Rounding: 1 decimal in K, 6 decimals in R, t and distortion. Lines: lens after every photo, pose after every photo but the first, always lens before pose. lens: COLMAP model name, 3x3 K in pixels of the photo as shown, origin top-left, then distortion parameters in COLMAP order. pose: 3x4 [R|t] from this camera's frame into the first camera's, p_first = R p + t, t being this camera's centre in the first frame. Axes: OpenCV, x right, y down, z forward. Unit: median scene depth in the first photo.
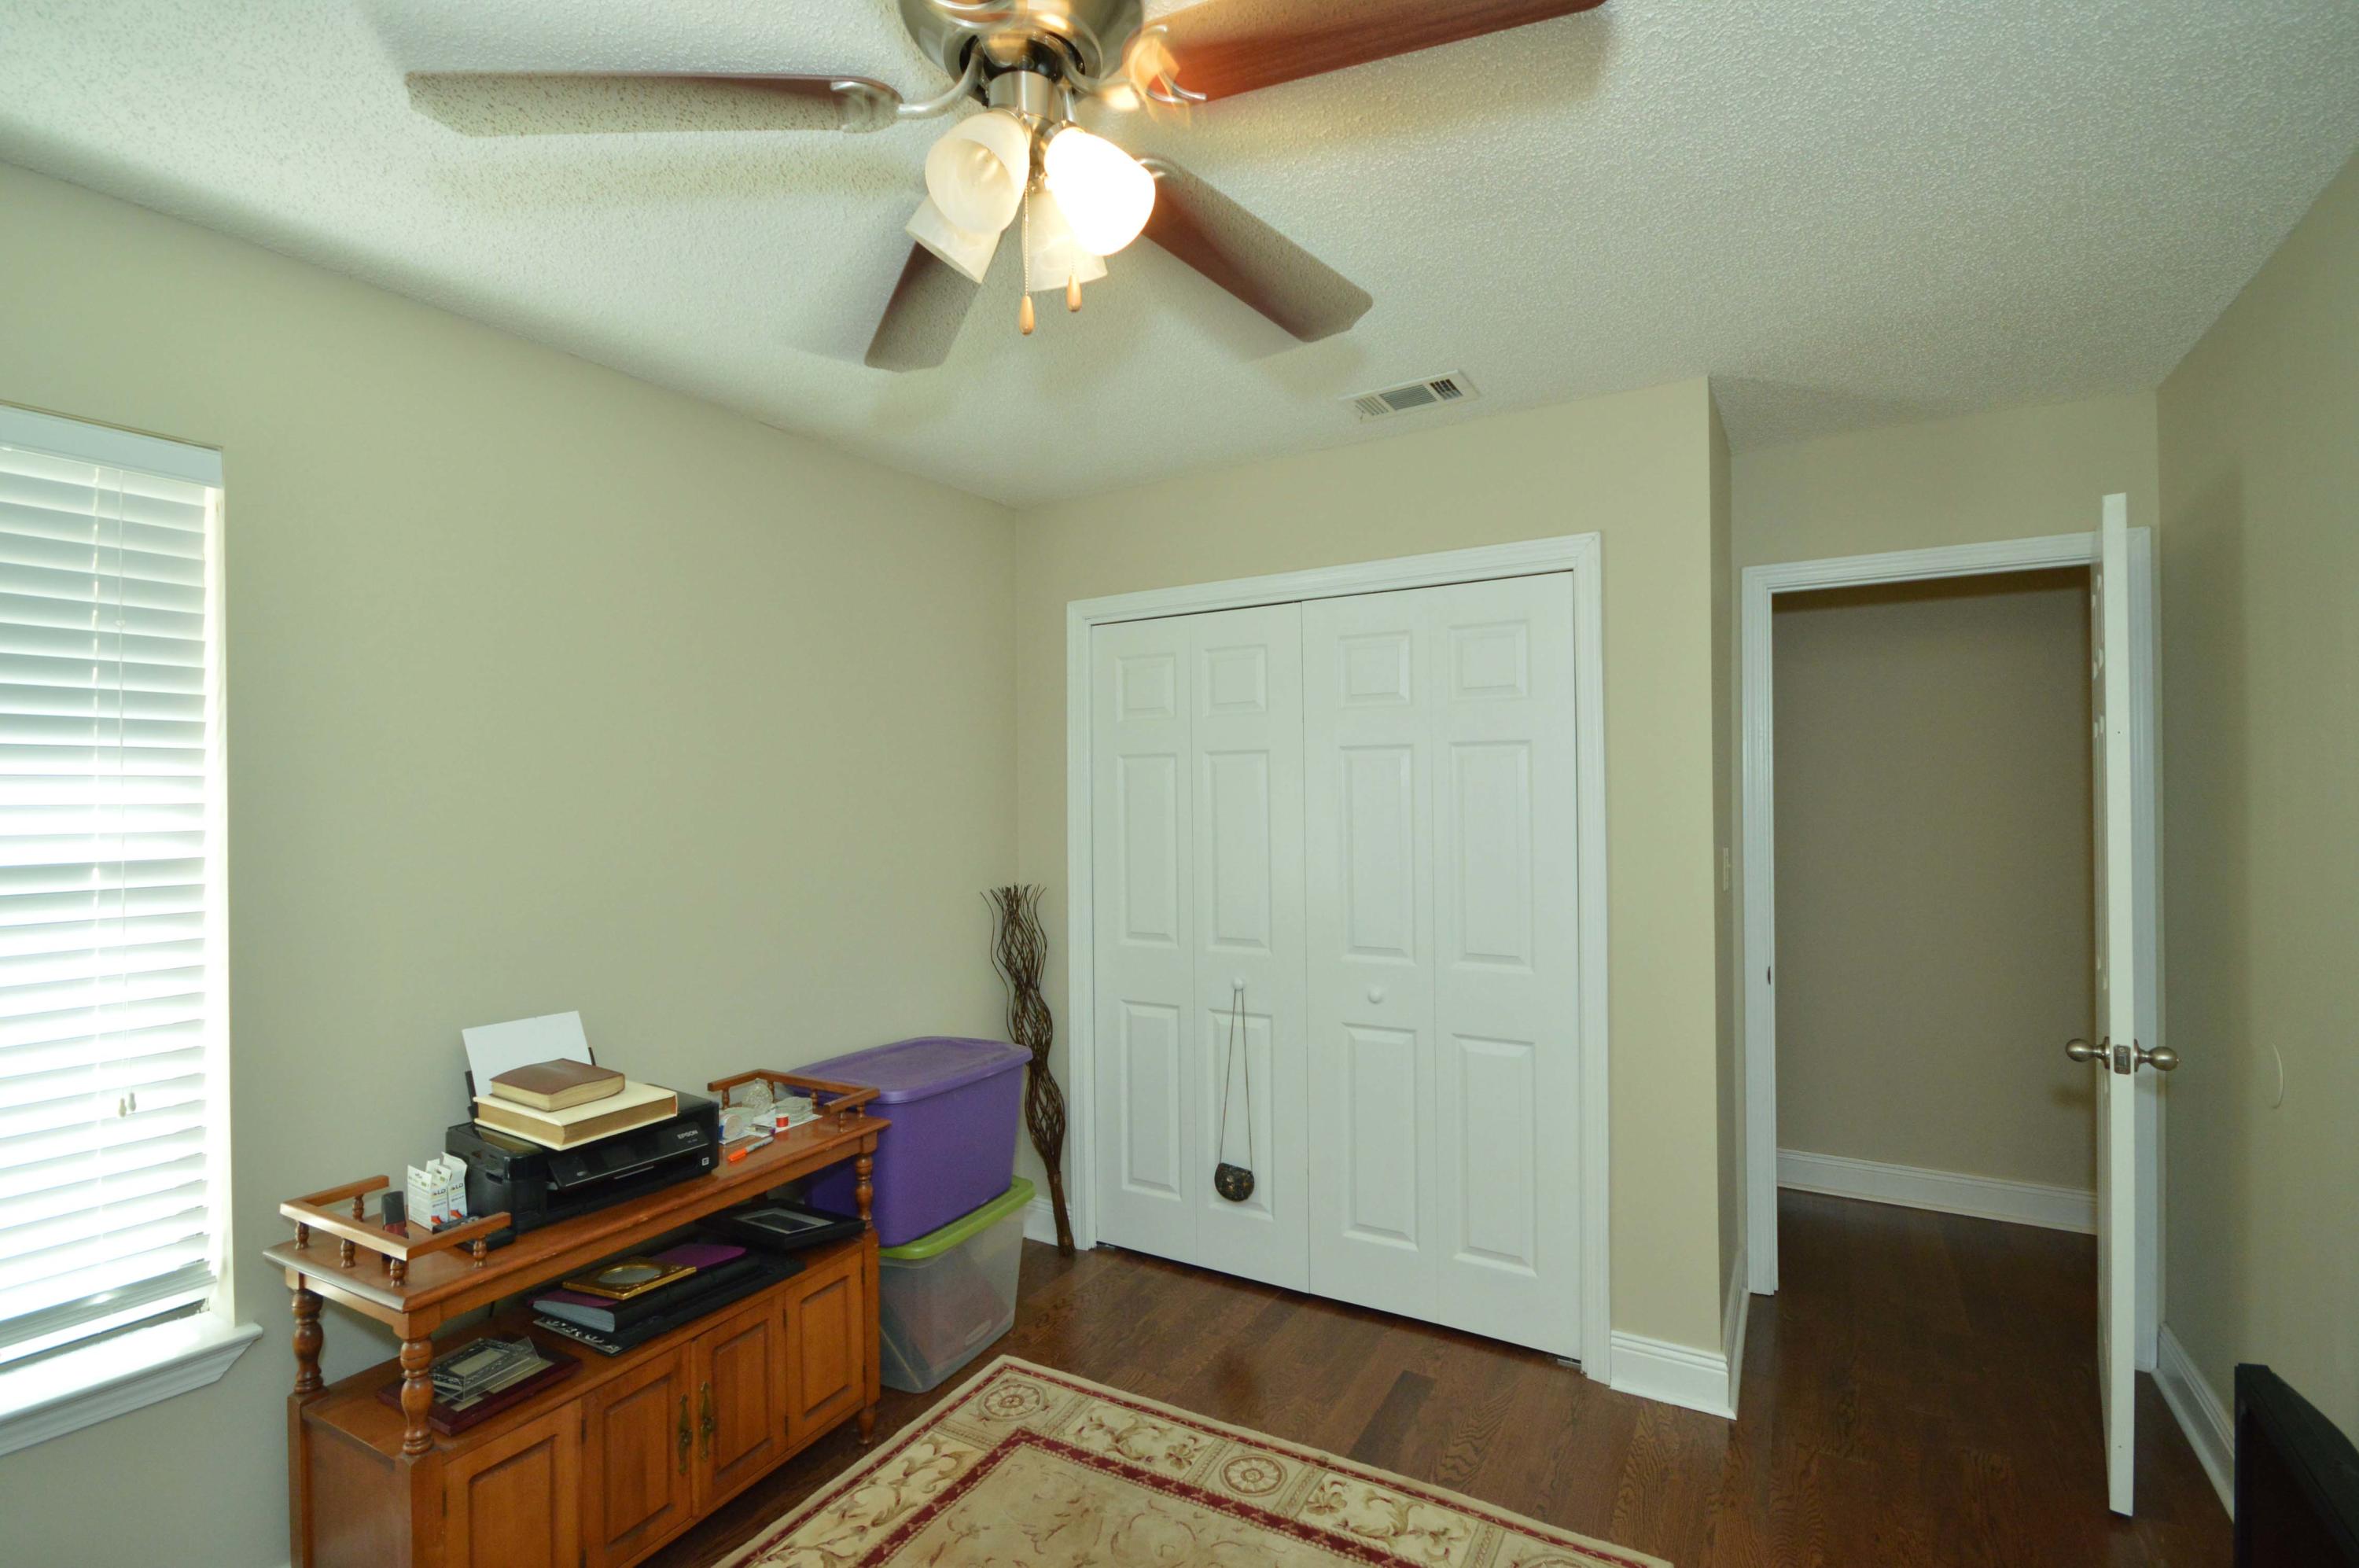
lens RADIAL K [[1064.4, 0, 1137.6], [0, 1064.4, 804.3], [0, 0, 1]] dist [-0.015970, 0.012375]
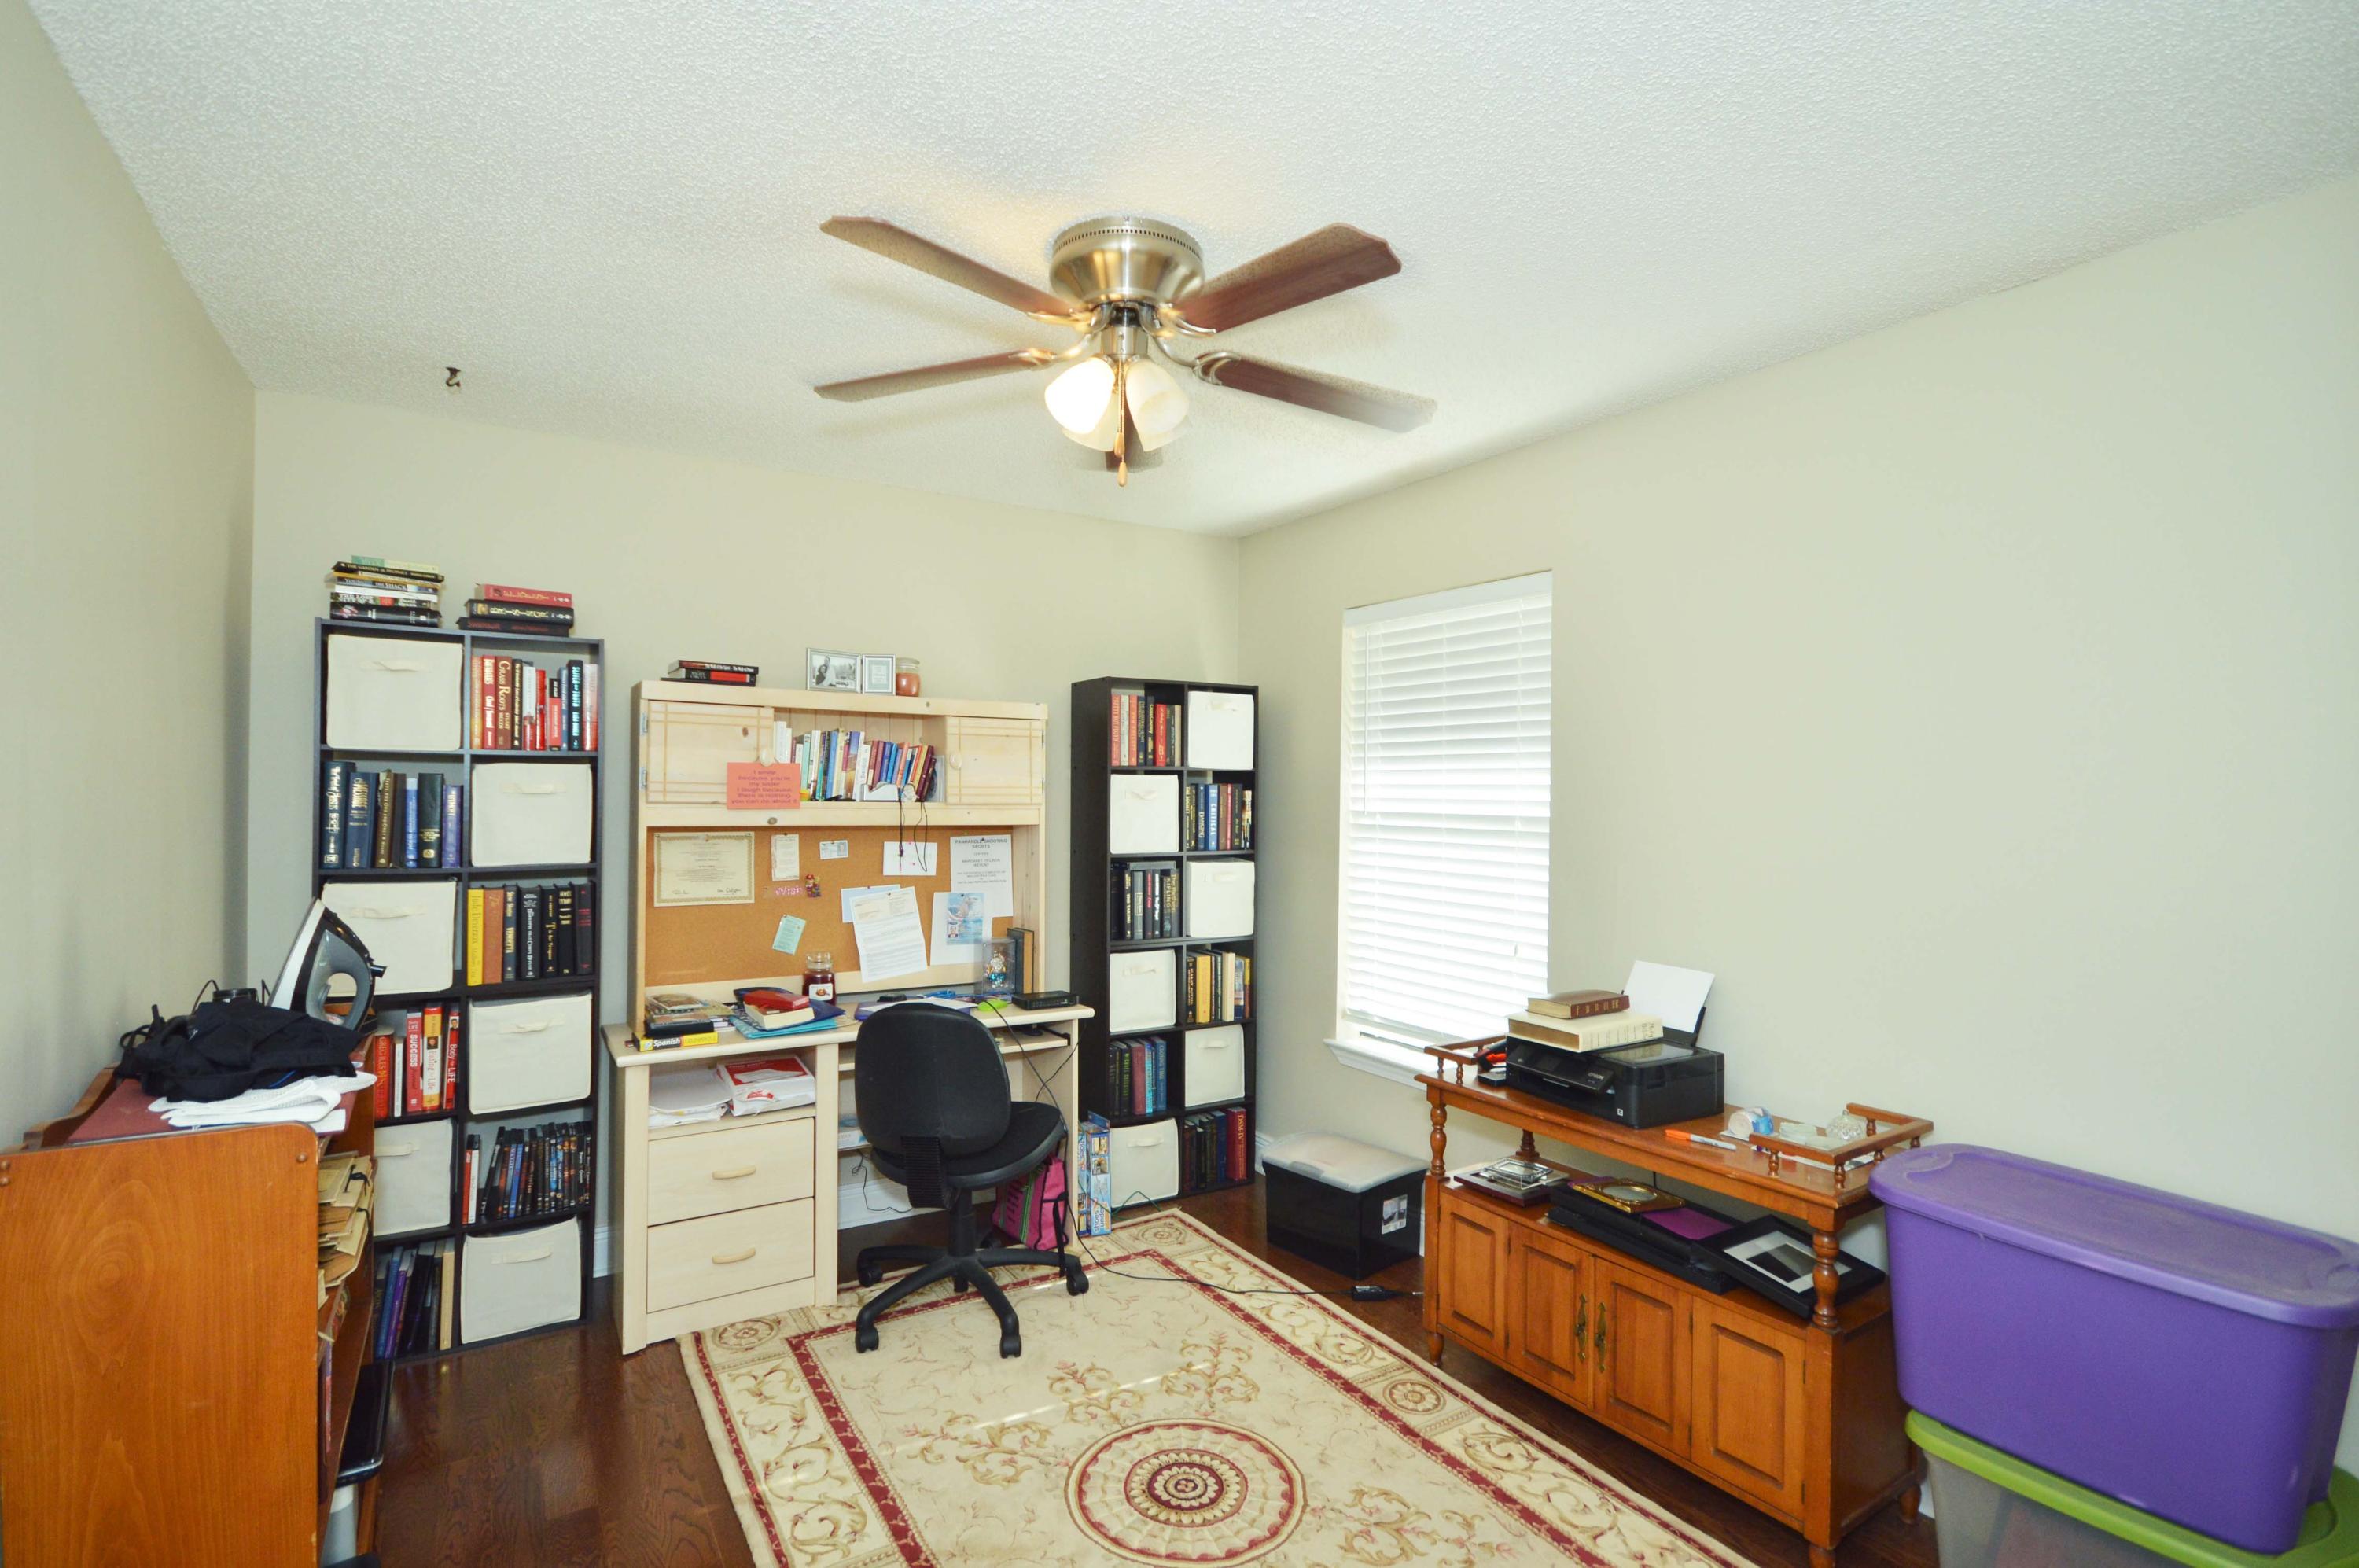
lens RADIAL K [[1091.3, 0, 1176.1], [0, 1091.3, 782.9], [0, 0, 1]] dist [0.003189, -0.007828]
pose [[-0.440684, 0.007677, -0.897629, 0.853798], [-0.007007, 0.999904, 0.011992, -0.017440], [0.897635, 0.011574, -0.440588, 1.136363]]
